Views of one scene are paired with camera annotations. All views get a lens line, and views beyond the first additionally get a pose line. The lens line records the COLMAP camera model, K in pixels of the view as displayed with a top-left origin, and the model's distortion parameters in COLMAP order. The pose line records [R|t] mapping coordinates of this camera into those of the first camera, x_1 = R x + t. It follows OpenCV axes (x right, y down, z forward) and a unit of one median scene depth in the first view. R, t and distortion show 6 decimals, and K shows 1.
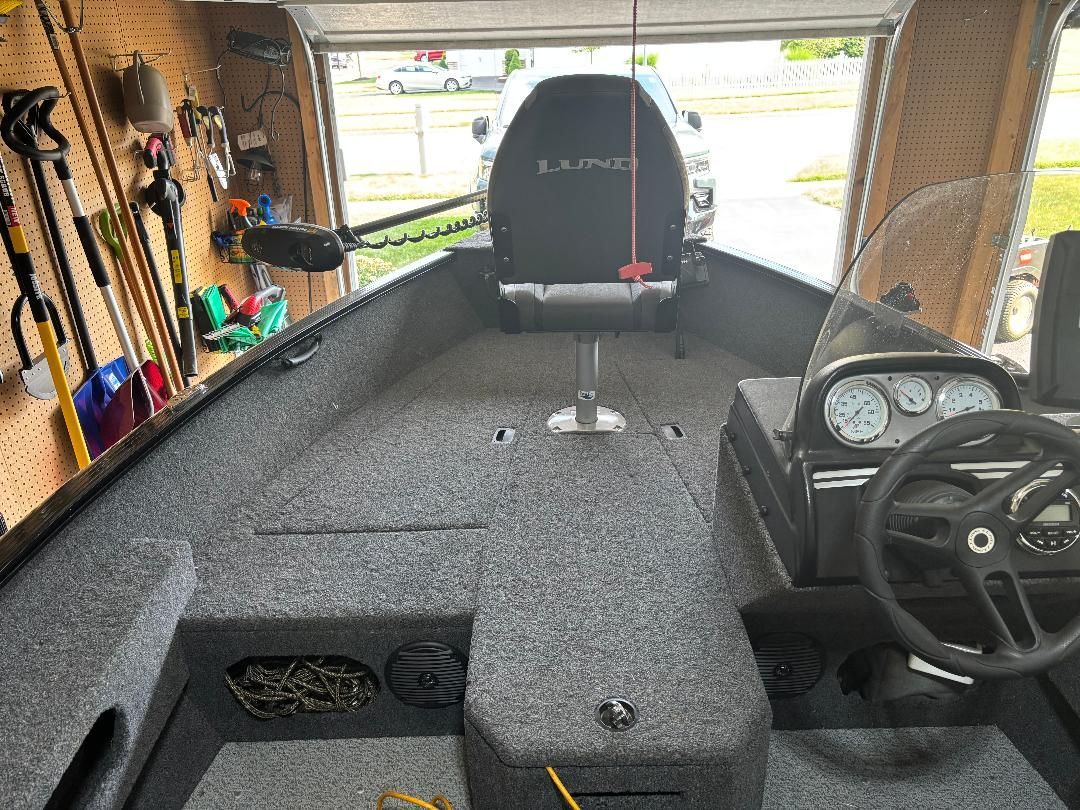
lens RADIAL K [[815.0, 0, 543.6], [0, 815.0, 408.5], [0, 0, 1]] dist [0.041855, -0.052817]
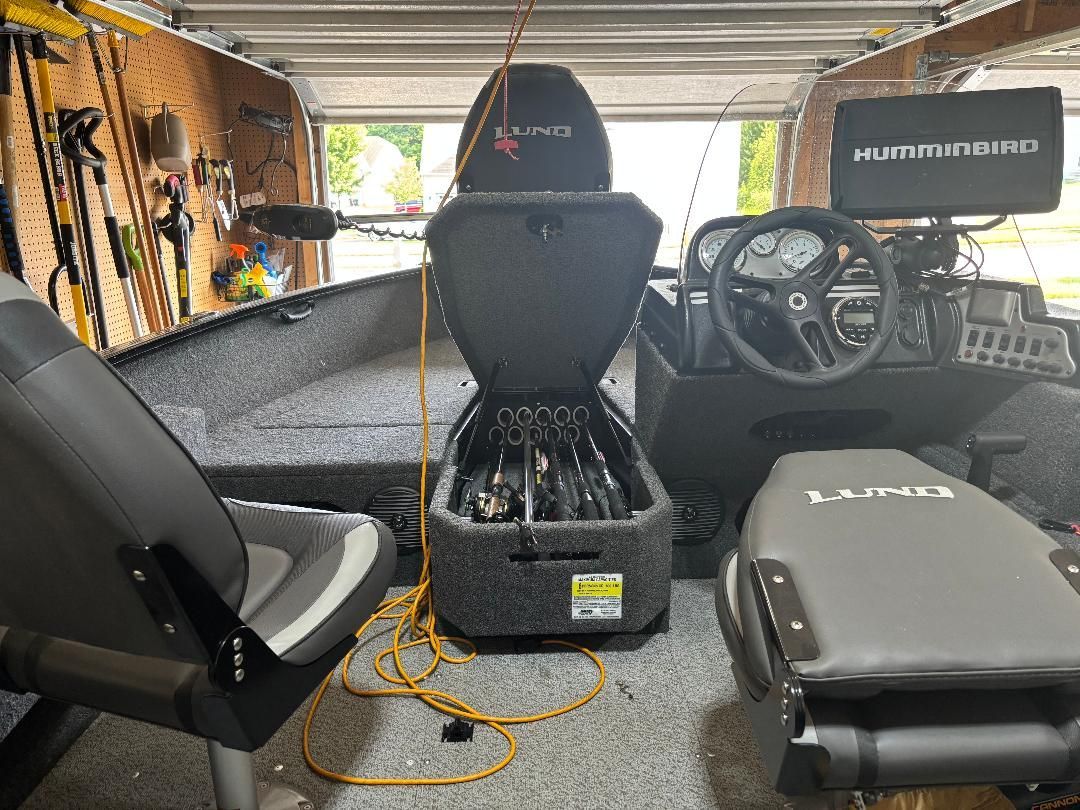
lens RADIAL K [[820.0, 0, 550.3], [0, 820.0, 403.9], [0, 0, 1]] dist [0.014486, 0.011298]
pose [[0.999085, 0.005187, 0.042462, 0.015041], [0.002499, 0.983851, -0.178972, 0.198277], [-0.042704, 0.178915, 0.982937, -0.117378]]
